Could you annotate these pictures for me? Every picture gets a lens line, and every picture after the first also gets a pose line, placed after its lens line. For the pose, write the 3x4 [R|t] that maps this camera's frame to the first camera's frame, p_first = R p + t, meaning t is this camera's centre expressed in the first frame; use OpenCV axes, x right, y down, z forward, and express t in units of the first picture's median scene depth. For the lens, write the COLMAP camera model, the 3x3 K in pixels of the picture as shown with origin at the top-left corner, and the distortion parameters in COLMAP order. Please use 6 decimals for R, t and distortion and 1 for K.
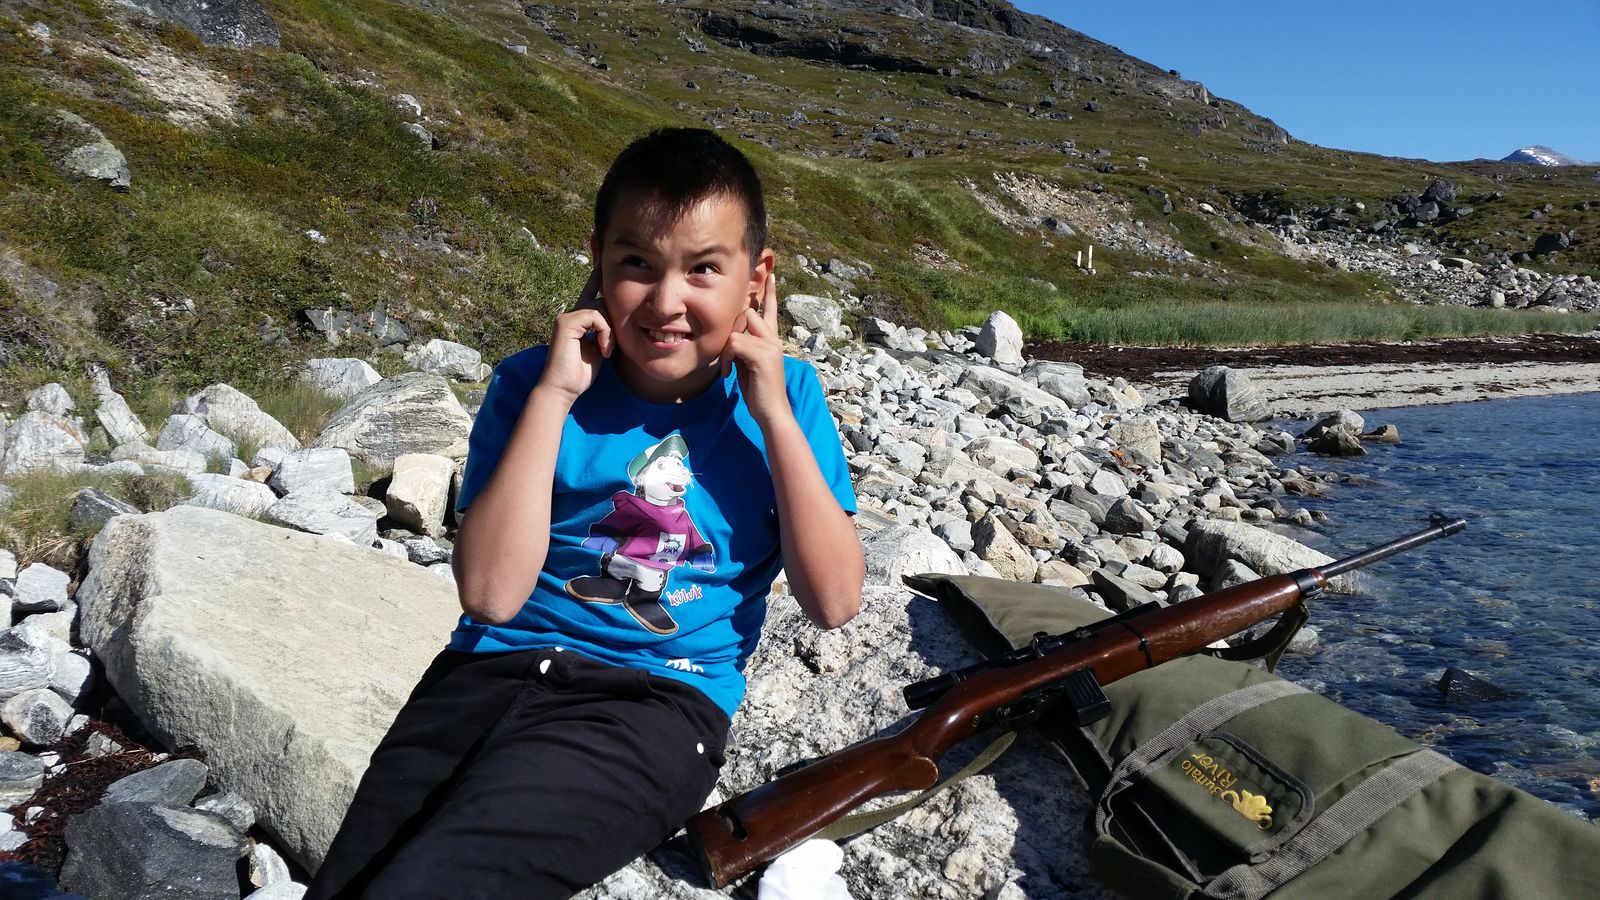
lens RADIAL K [[1418.7, 0, 800.0], [0, 1418.7, 450.0], [0, 0, 1]] dist [0.163505, -0.484146]
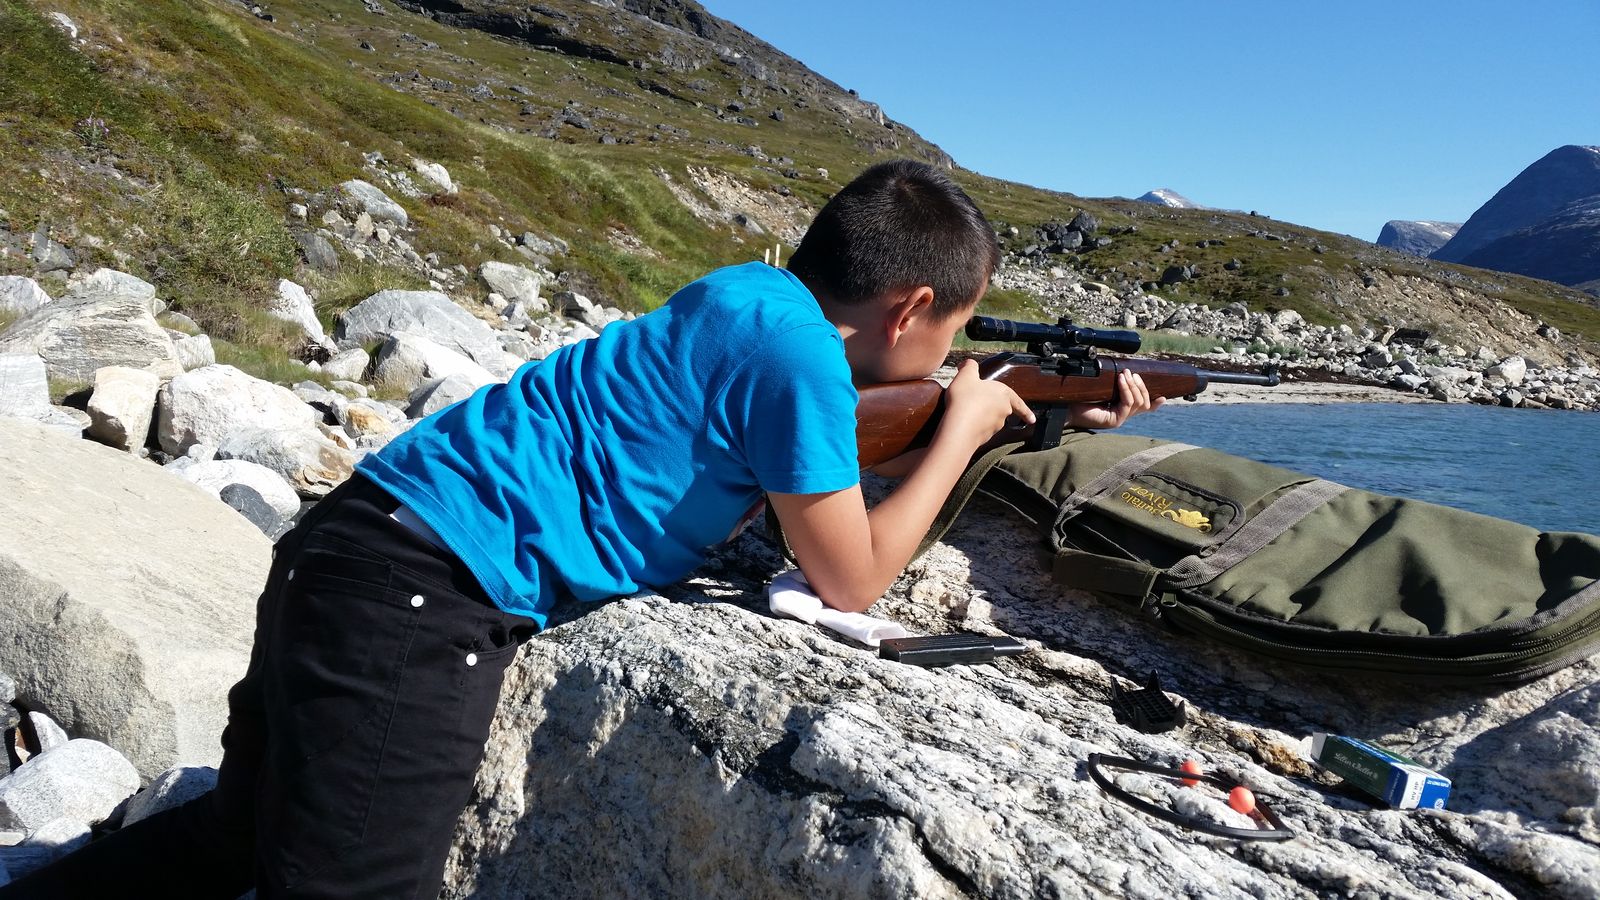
lens RADIAL K [[1433.1, 0, 807.8], [0, 1433.1, 478.7], [0, 0, 1]] dist [0.181568, -0.460439]
pose [[0.960724, 0.041938, 0.274319, -0.058393], [-0.039525, 0.999116, -0.014319, 0.042944], [-0.274677, 0.002914, 0.961532, -0.015895]]
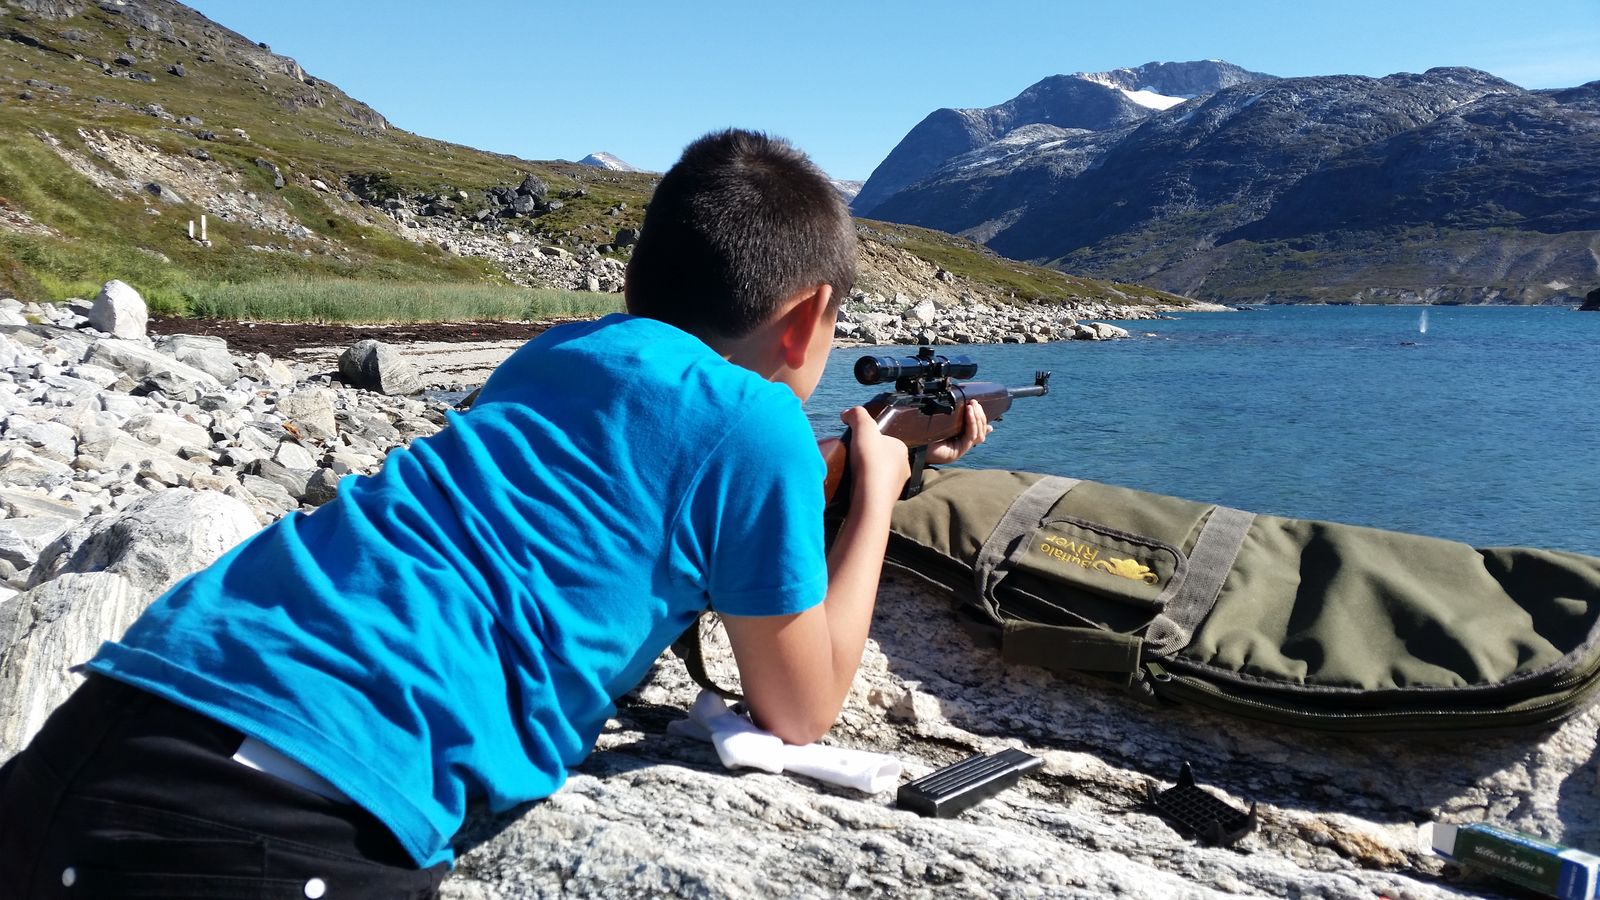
lens RADIAL K [[1363.2, 0, 796.3], [0, 1363.2, 471.0], [0, 0, 1]] dist [0.198057, -0.418192]
pose [[0.764580, -0.065037, 0.641239, -0.096545], [0.061950, 0.997705, 0.027325, 0.022501], [-0.641545, 0.018833, 0.766855, 0.062076]]
